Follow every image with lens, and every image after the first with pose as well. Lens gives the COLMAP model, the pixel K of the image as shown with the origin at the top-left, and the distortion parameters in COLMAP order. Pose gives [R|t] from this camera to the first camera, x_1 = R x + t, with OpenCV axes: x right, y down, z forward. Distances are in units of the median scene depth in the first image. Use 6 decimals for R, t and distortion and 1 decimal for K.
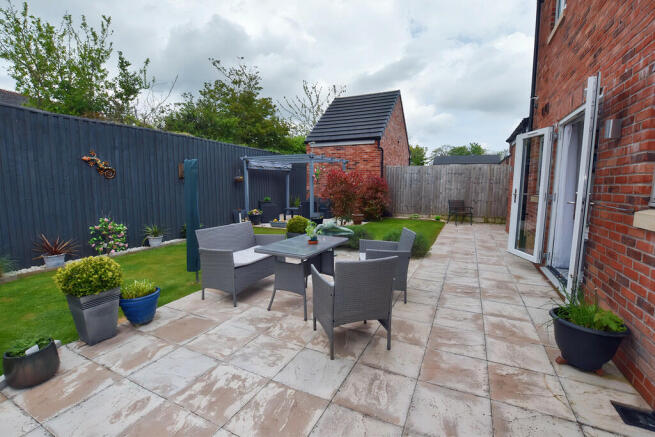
lens RADIAL K [[298.2, 0, 330.6], [0, 298.2, 219.0], [0, 0, 1]] dist [-0.030026, 0.001207]
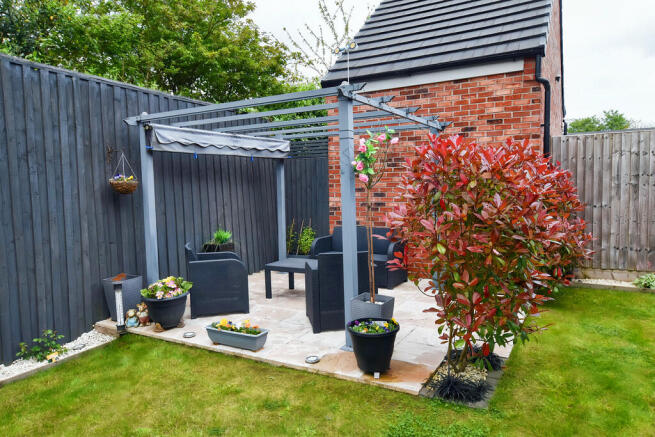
lens RADIAL K [[458.7, 0, 327.5], [0, 458.7, 218.5], [0, 0, 1]] dist [-0.000339, -0.000058]
pose [[0.996303, -0.022247, -0.082980, -0.037363], [0.018074, 0.998550, -0.050698, -0.056429], [0.083987, 0.049010, 0.995261, 0.442202]]
